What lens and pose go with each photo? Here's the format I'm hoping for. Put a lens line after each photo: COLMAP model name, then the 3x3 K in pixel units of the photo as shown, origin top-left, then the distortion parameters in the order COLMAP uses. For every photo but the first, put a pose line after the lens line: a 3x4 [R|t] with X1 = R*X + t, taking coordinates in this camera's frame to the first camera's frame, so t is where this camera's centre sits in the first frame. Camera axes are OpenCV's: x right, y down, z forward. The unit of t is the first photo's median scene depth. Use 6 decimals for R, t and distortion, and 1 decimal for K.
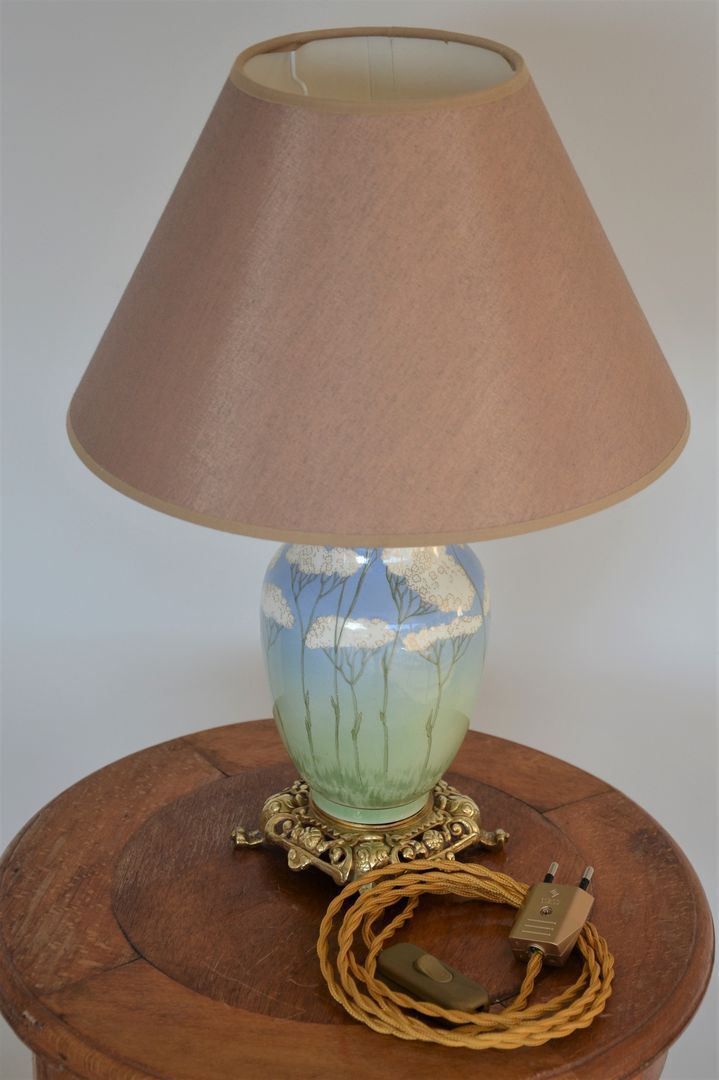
lens RADIAL K [[2323.8, 0, 359.5], [0, 2323.8, 540.0], [0, 0, 1]] dist [0.234779, -0.214530]
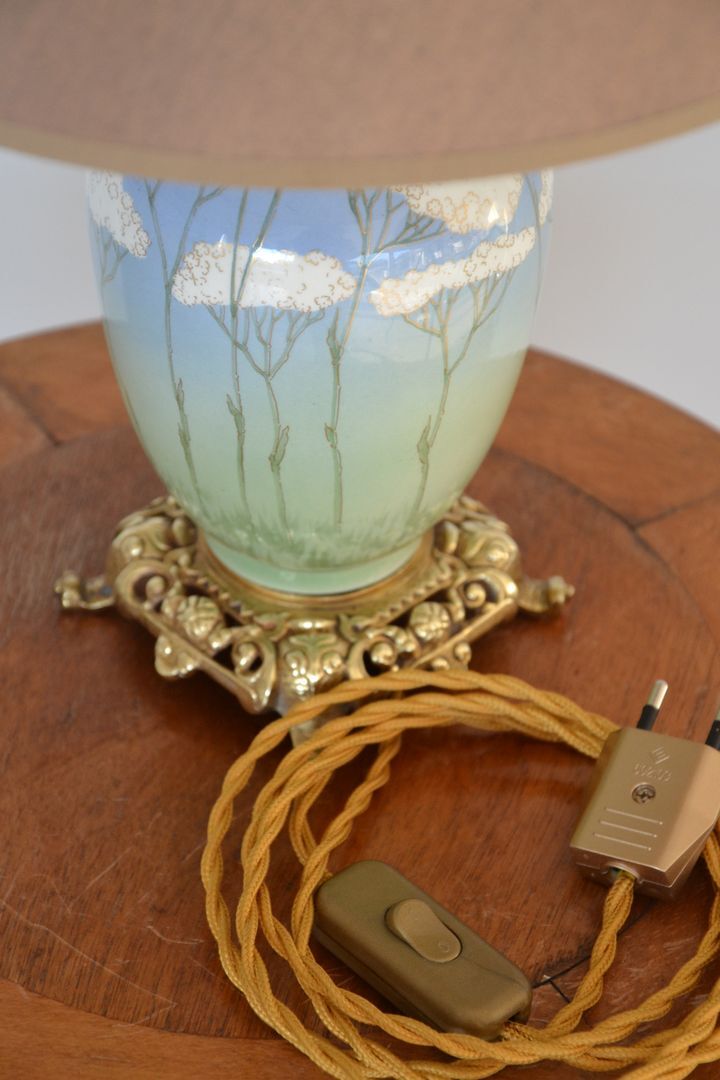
lens RADIAL K [[2812.4, 0, 360.0], [0, 2812.4, 540.0], [0, 0, 1]] dist [0.448242, 0.054797]
pose [[0.999964, 0.008172, -0.002301, 0.017788], [-0.007173, 0.958221, 0.285940, -0.075150], [0.004541, -0.285913, 0.958245, 0.412638]]
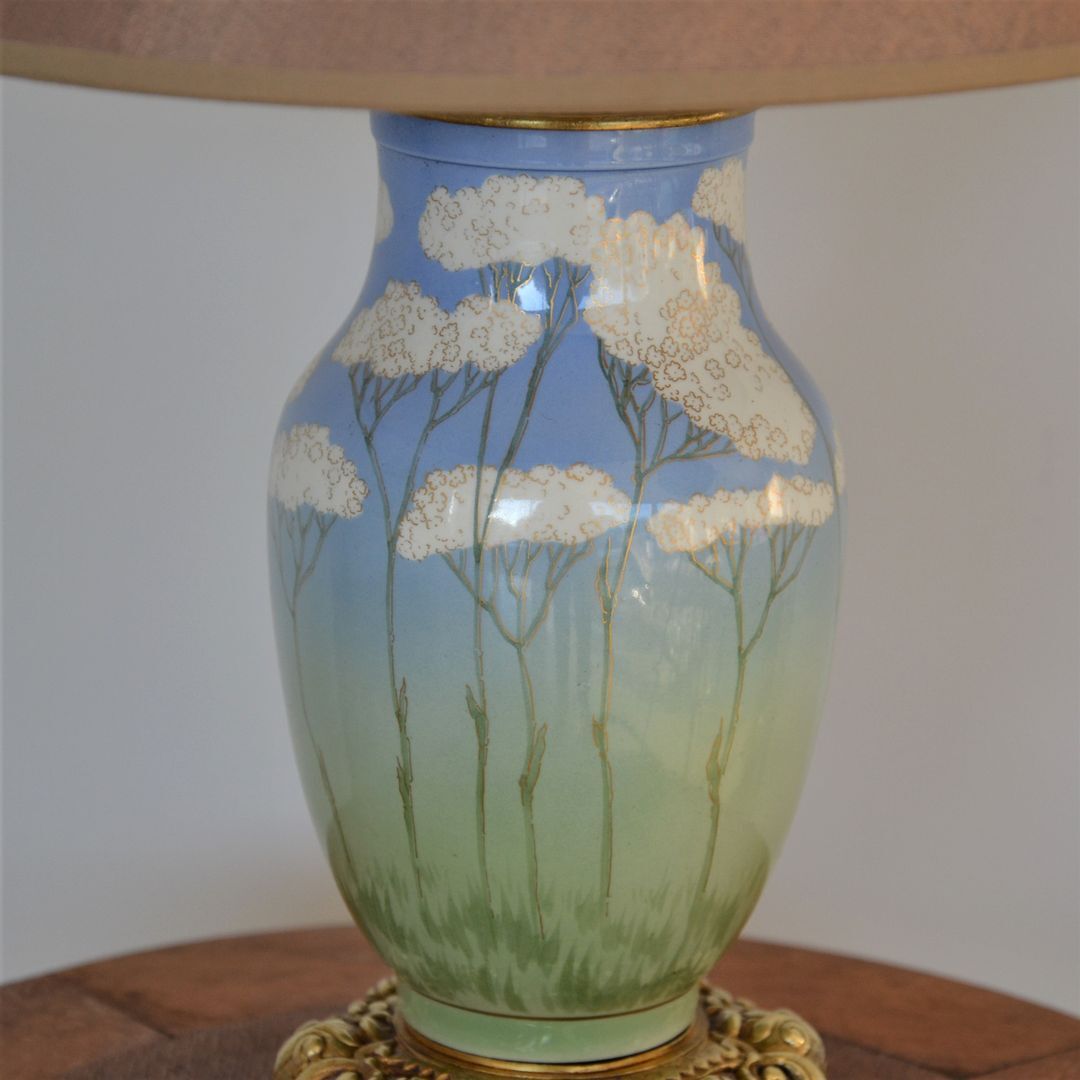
lens RADIAL K [[4110.5, 0, 543.0], [0, 4110.5, 588.3], [0, 0, 1]] dist [0.264126, 4.378625]
pose [[0.996779, -0.027991, 0.075159, -0.050521], [0.039556, 0.986791, -0.157096, 0.159211], [-0.069769, 0.159563, 0.984719, 0.316483]]
